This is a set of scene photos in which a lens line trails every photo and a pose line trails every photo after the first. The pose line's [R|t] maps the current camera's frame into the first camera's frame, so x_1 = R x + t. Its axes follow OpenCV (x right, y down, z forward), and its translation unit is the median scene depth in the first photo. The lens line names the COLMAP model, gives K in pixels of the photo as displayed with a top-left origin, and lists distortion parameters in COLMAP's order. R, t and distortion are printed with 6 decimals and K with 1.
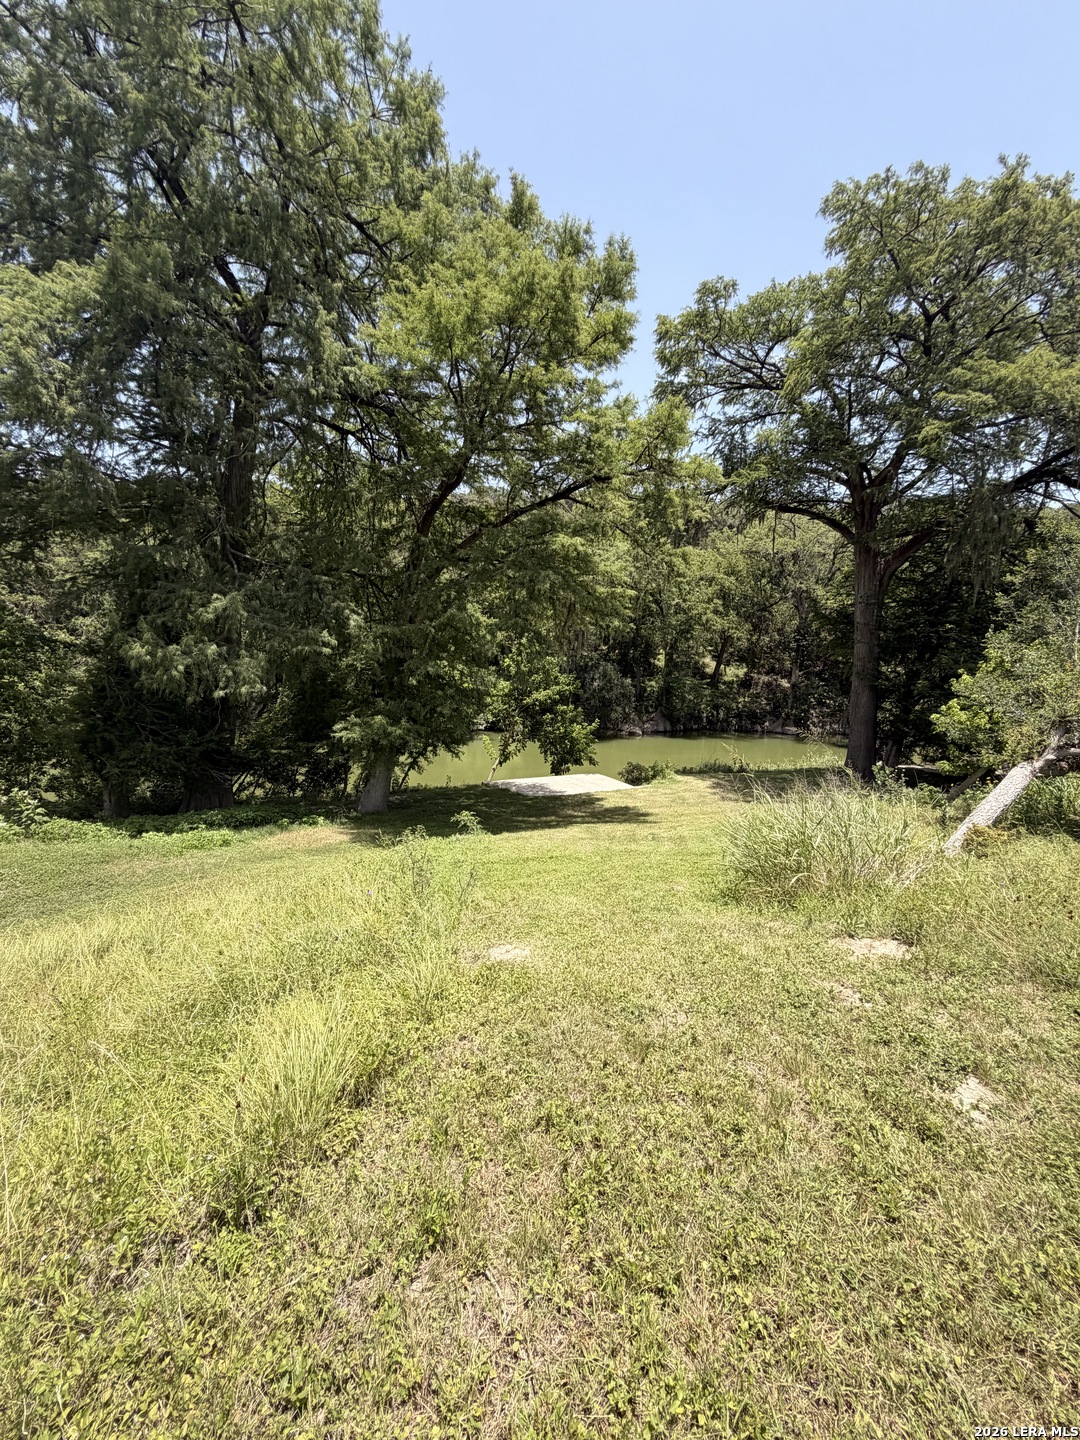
lens RADIAL K [[578.9, 0, 541.2], [0, 578.9, 717.3], [0, 0, 1]] dist [0.001434, 0.000113]
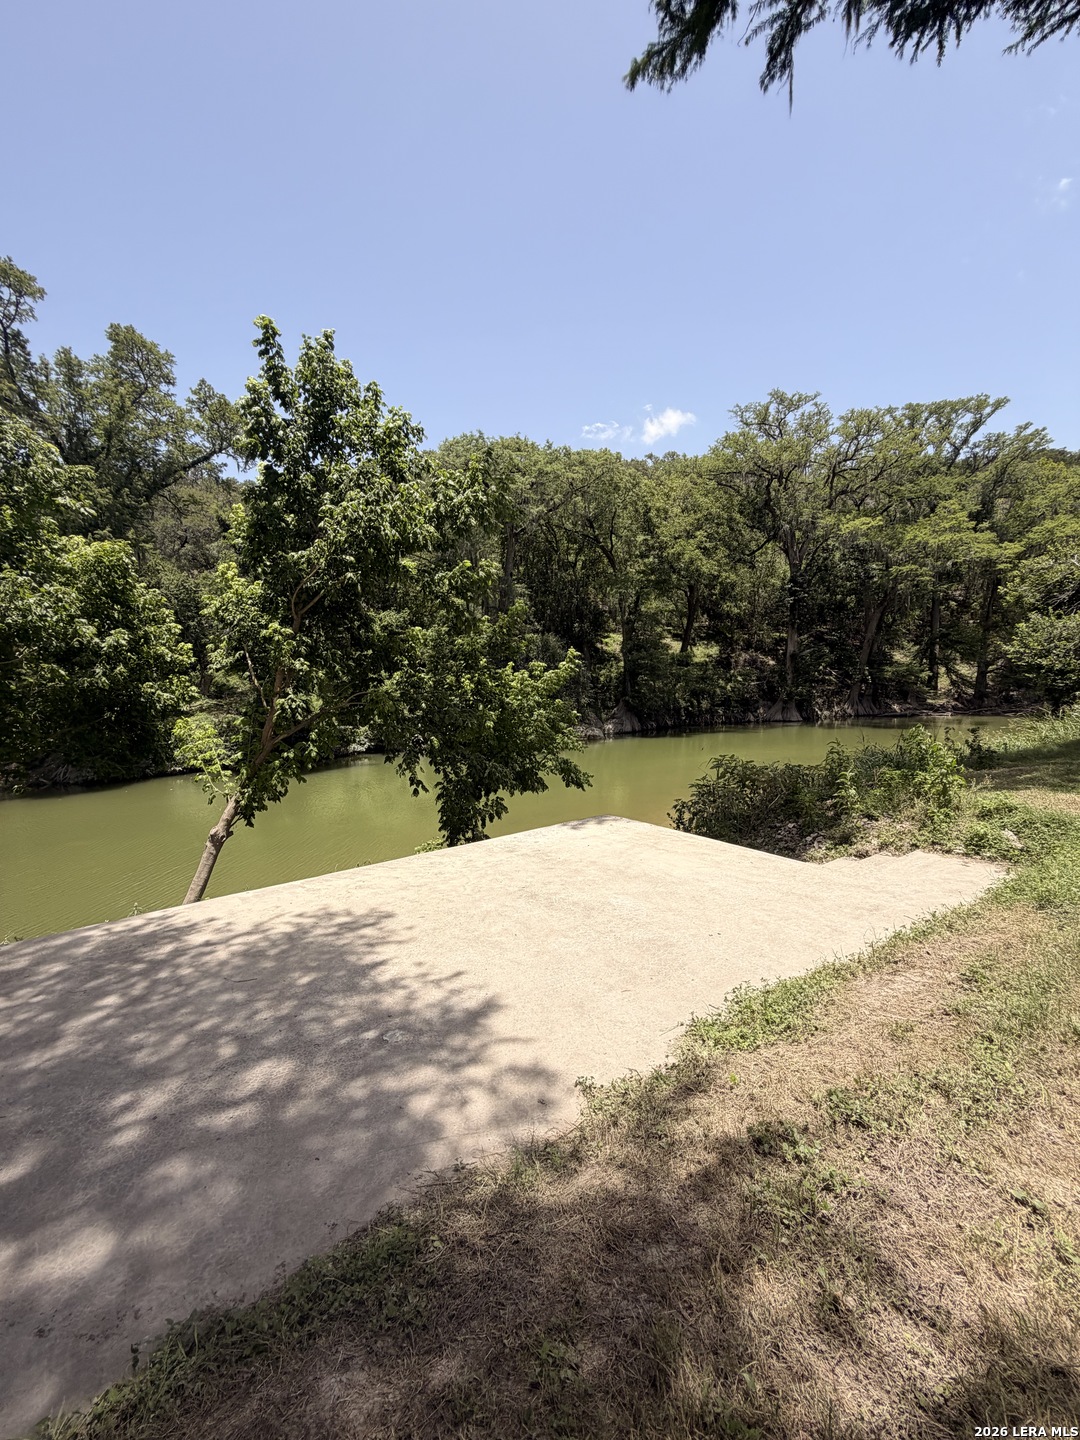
lens RADIAL K [[578.9, 0, 543.2], [0, 578.9, 723.8], [0, 0, 1]] dist [0.001434, 0.000113]
pose [[0.988428, -0.087117, 0.124179, 0.015202], [0.091242, 0.995437, -0.027916, 0.024291], [-0.121181, 0.038924, 0.991867, 0.298297]]
